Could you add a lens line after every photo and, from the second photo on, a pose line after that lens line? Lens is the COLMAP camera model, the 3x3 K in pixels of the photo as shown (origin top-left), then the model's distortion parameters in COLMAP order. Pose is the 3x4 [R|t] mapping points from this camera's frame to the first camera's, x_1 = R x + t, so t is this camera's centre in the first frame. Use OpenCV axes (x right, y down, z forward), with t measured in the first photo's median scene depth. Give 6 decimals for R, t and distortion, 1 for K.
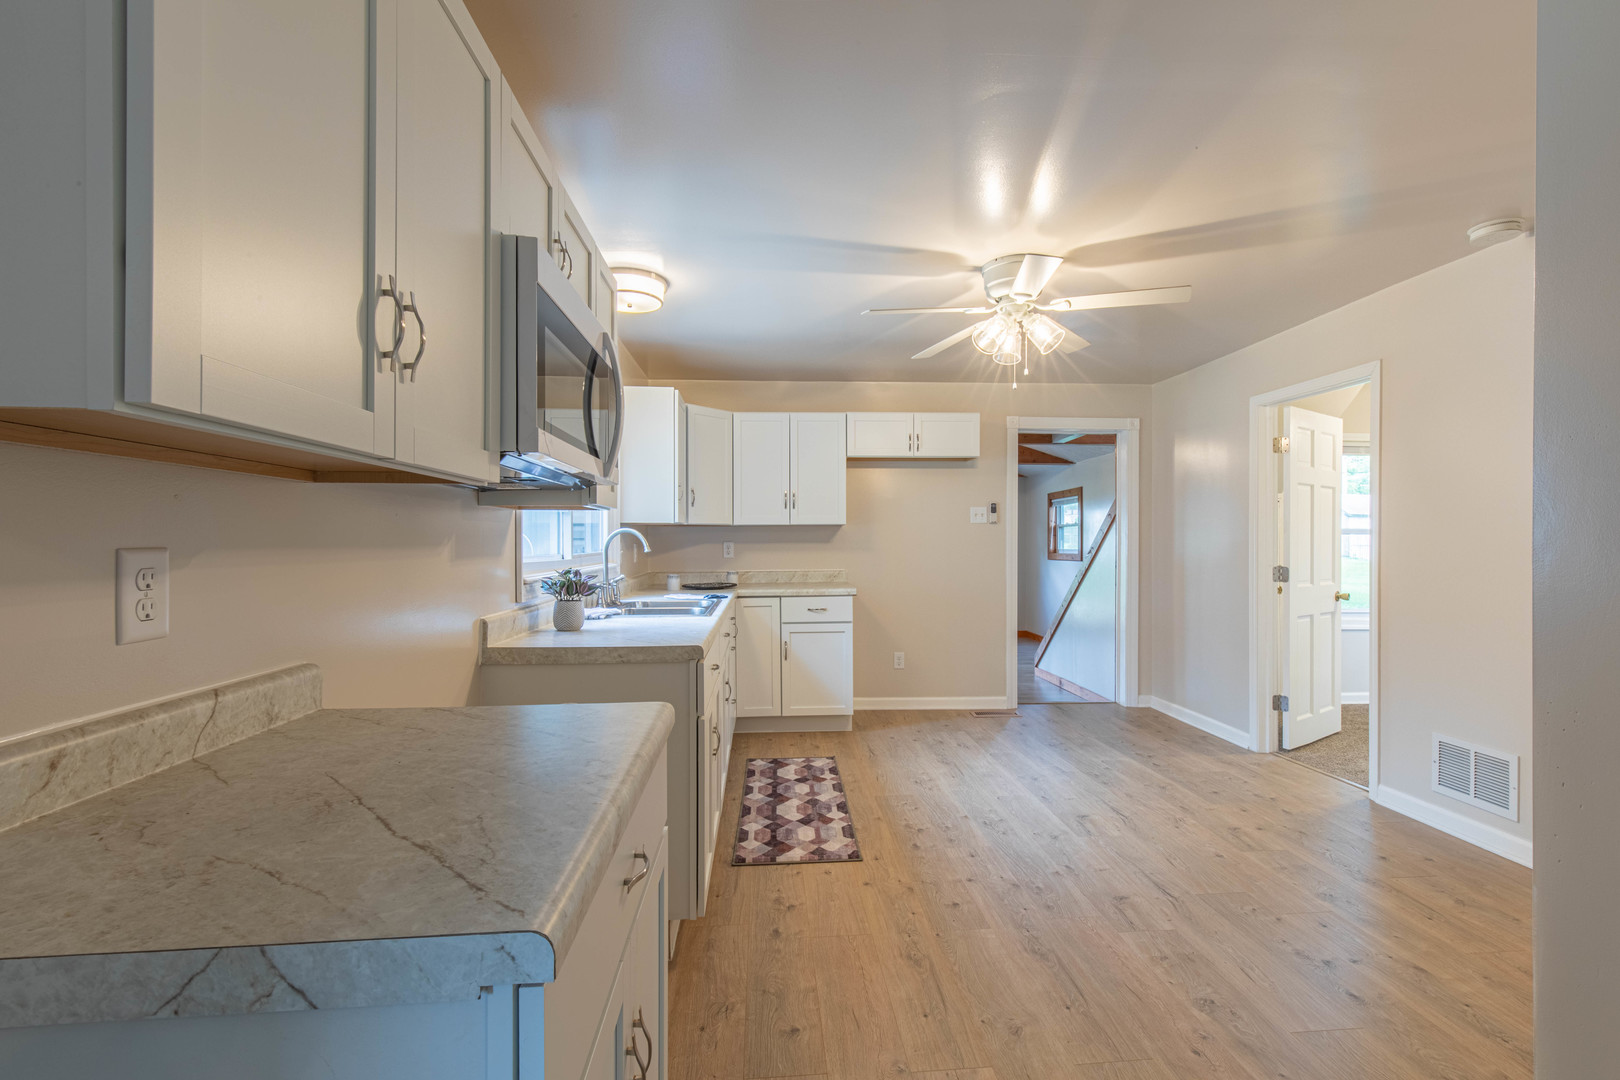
lens RADIAL K [[722.3, 0, 805.4], [0, 722.3, 545.9], [0, 0, 1]] dist [0.003520, 0.000117]
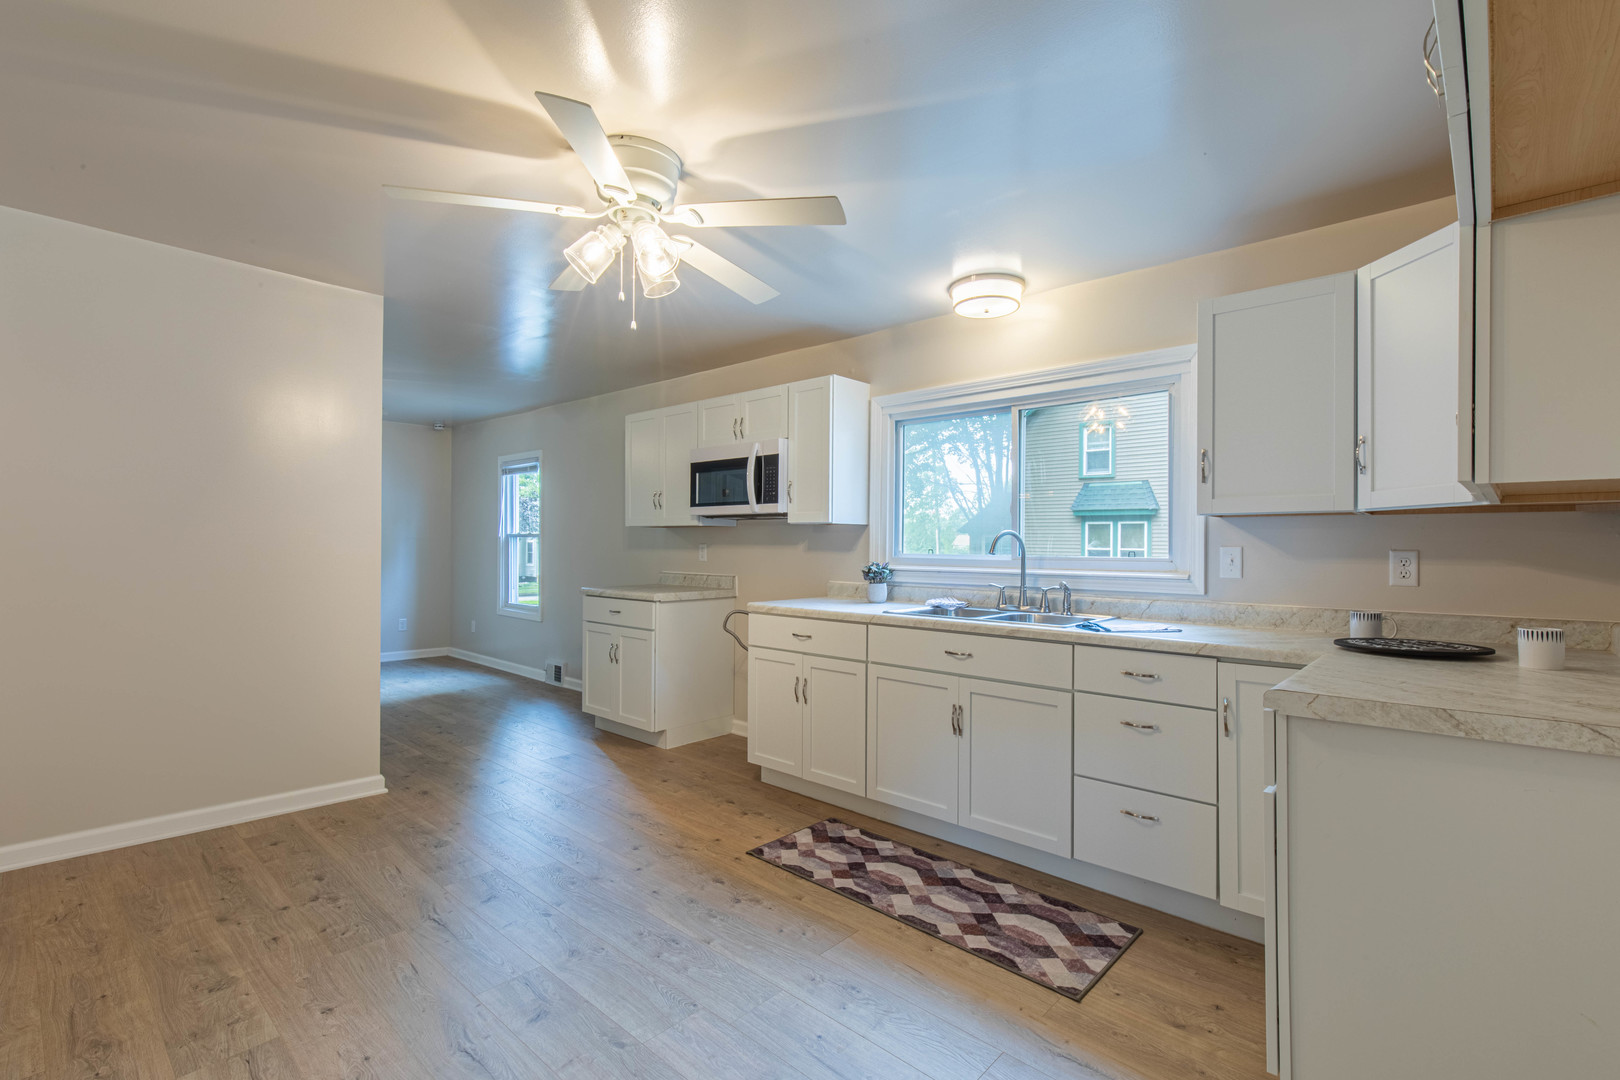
lens RADIAL K [[722.3, 0, 804.6], [0, 722.3, 534.8], [0, 0, 1]] dist [0.003520, 0.000117]
pose [[-0.721052, -0.011788, -0.692780, 0.606735], [-0.010722, 0.999925, -0.005856, -0.003762], [0.692798, 0.003206, -0.721125, 1.492383]]
